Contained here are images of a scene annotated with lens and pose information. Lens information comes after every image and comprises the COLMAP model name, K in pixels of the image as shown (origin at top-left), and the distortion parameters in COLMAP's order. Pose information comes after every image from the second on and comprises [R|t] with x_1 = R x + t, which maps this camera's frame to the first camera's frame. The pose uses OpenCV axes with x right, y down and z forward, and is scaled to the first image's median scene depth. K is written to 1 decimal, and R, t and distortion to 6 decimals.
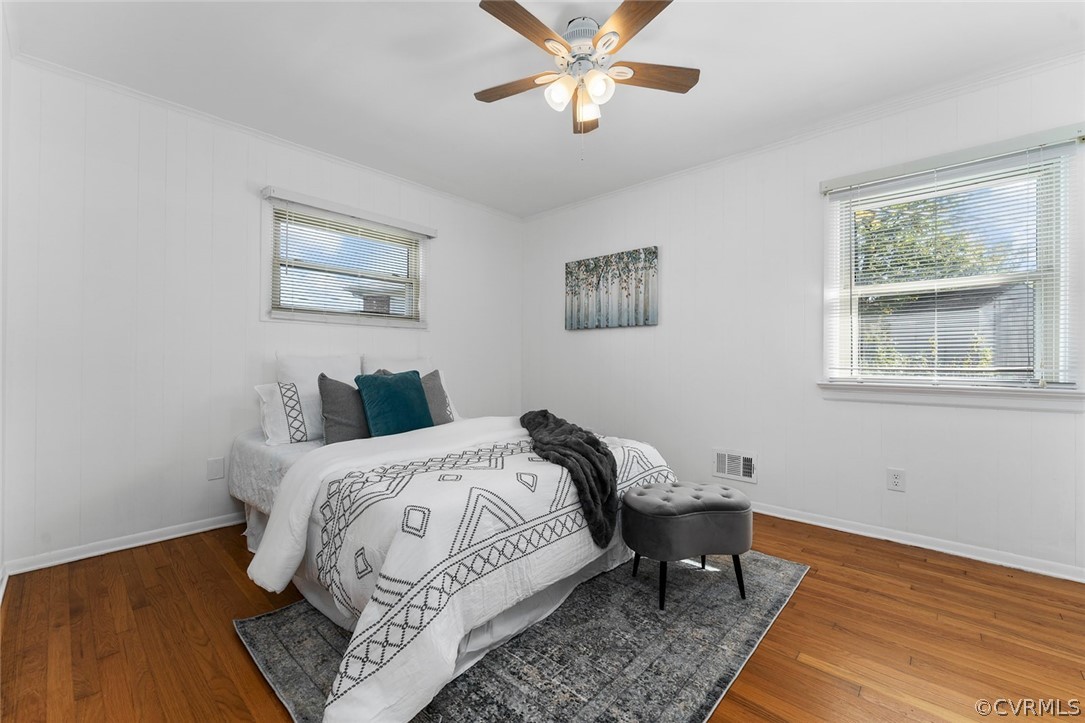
lens RADIAL K [[451.0, 0, 541.5], [0, 451.0, 359.5], [0, 0, 1]] dist [-0.001762, 0.000413]
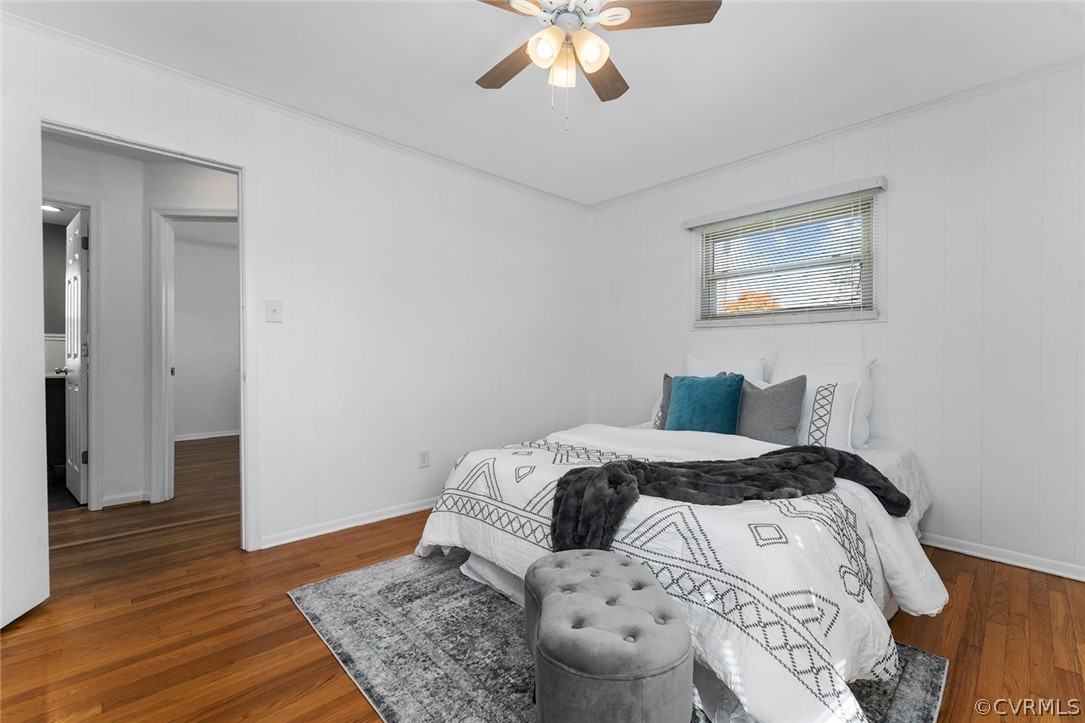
lens RADIAL K [[451.0, 0, 541.3], [0, 451.0, 358.5], [0, 0, 1]] dist [-0.001762, 0.000413]
pose [[-0.069410, -0.002939, -0.997584, 0.489400], [-0.002556, 0.999993, -0.002769, -0.002732], [0.997585, 0.002357, -0.069417, 0.516130]]
